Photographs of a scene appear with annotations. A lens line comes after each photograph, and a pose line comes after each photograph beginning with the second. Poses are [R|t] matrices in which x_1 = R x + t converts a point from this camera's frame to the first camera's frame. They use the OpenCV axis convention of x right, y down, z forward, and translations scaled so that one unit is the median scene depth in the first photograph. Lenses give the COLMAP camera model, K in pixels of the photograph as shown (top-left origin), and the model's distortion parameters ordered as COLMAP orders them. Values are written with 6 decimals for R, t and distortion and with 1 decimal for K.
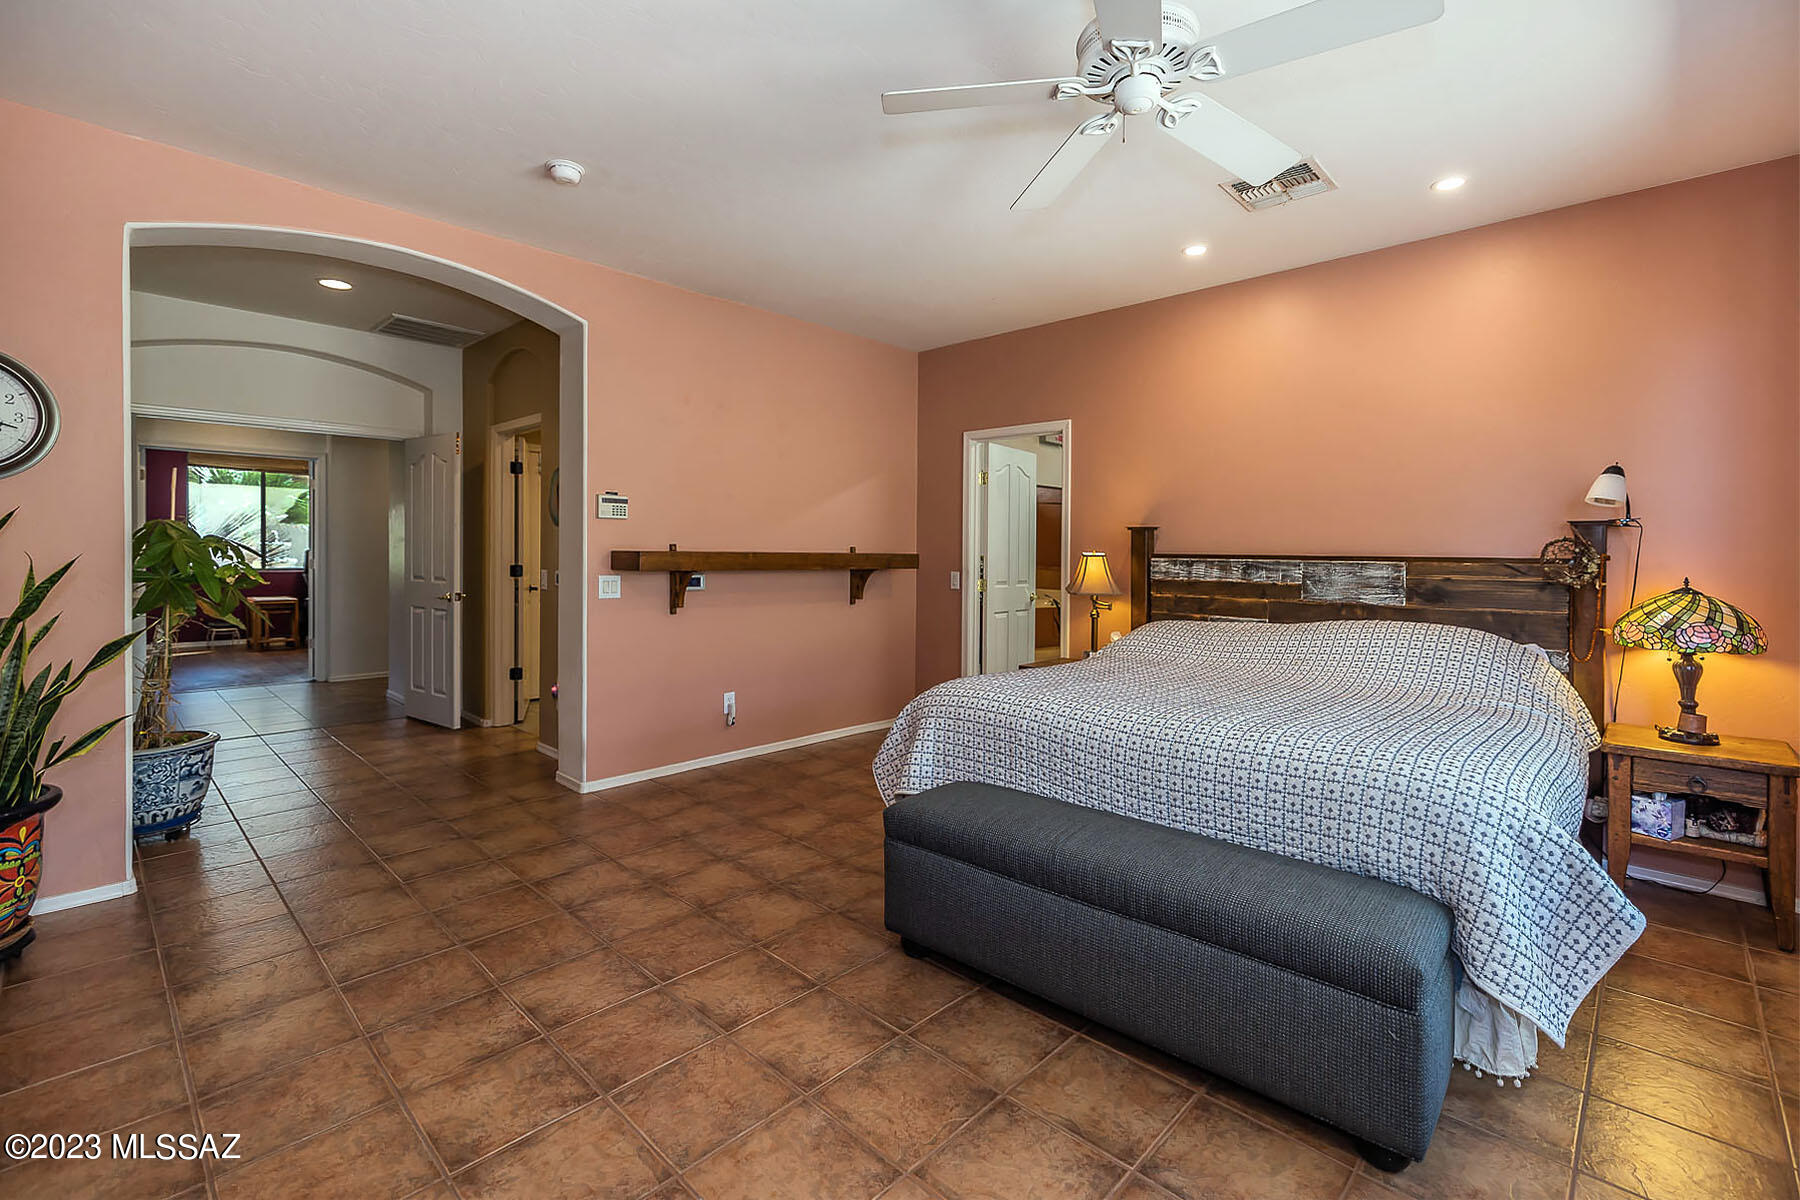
lens RADIAL K [[813.9, 0, 922.7], [0, 813.9, 544.6], [0, 0, 1]] dist [0.000206, -0.000271]
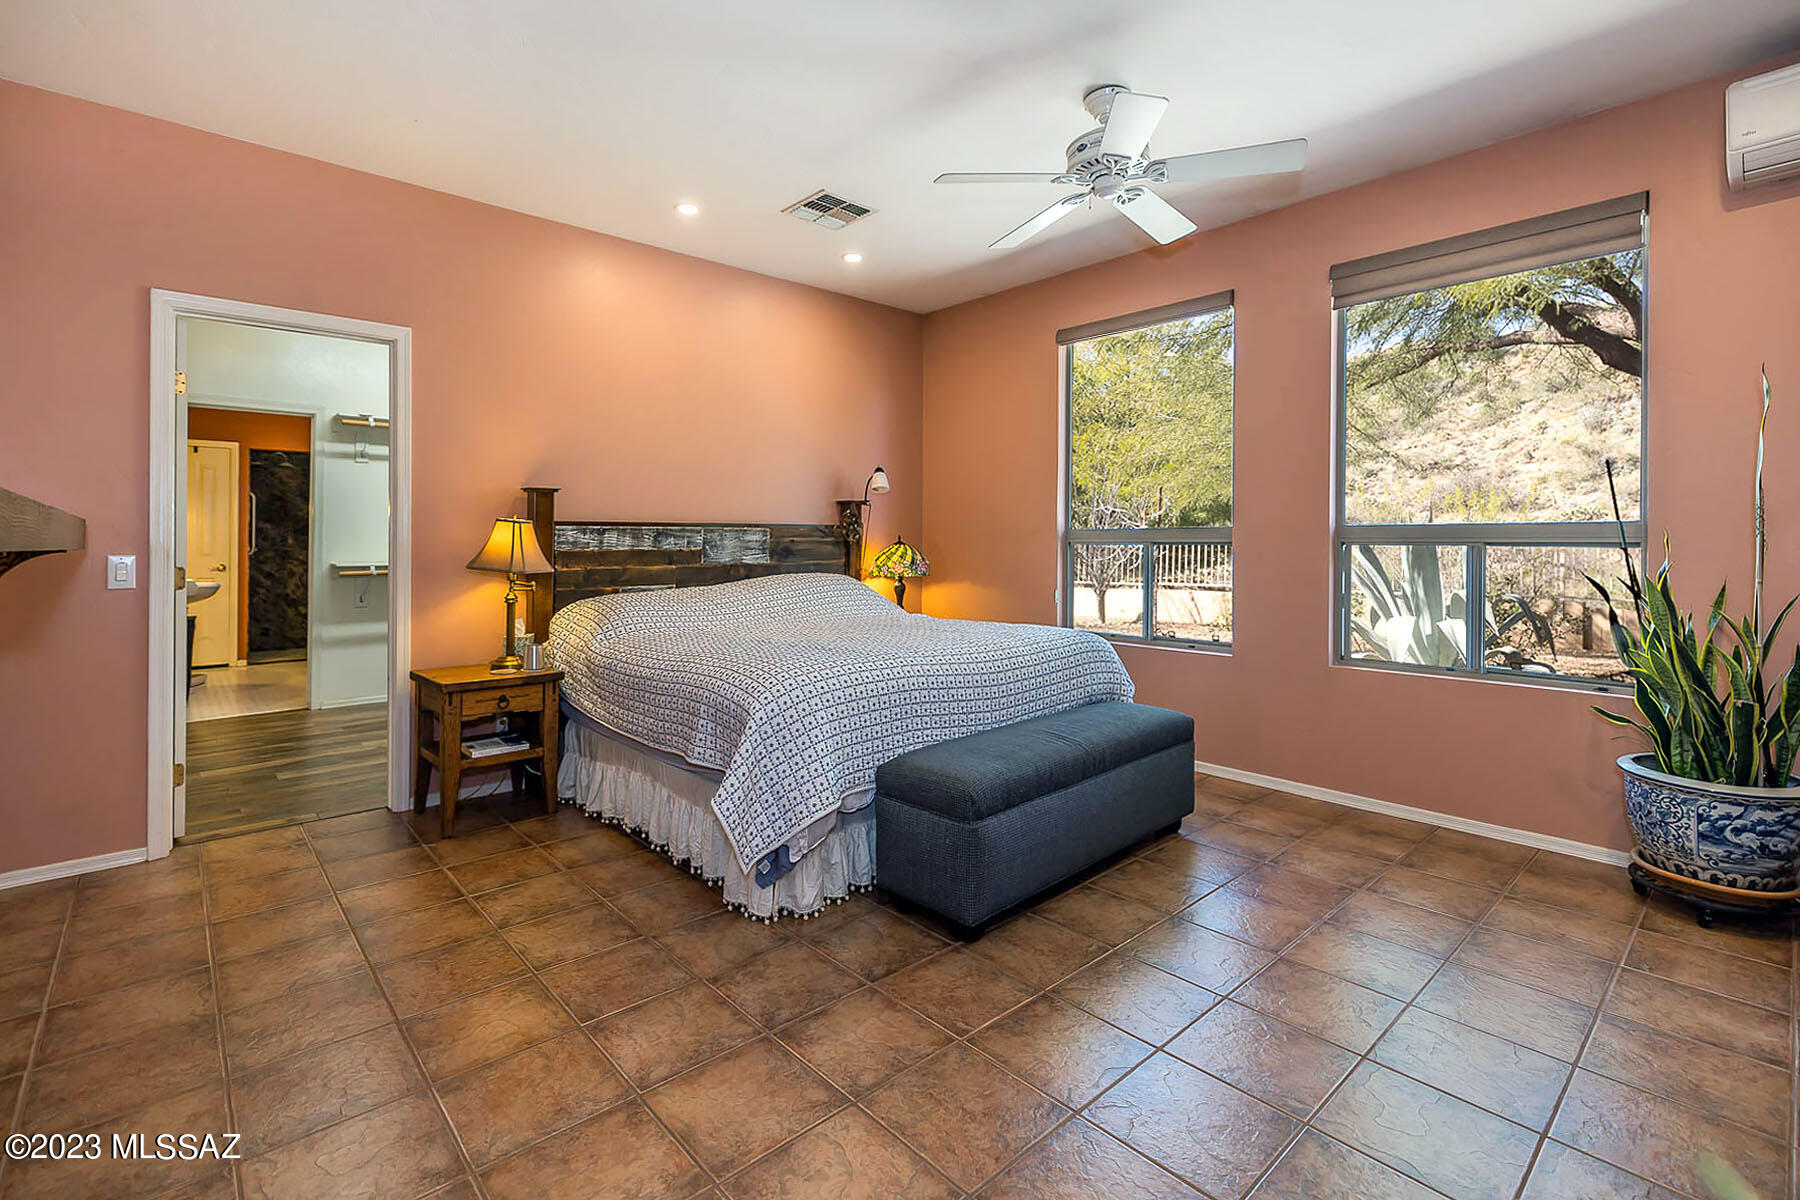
lens RADIAL K [[813.9, 0, 922.7], [0, 813.9, 544.6], [0, 0, 1]] dist [0.000206, -0.000271]
pose [[0.061900, -0.014648, 0.997975, -0.634645], [0.000515, 0.999893, 0.014645, 0.028231], [-0.998082, -0.000392, 0.061901, 0.680821]]
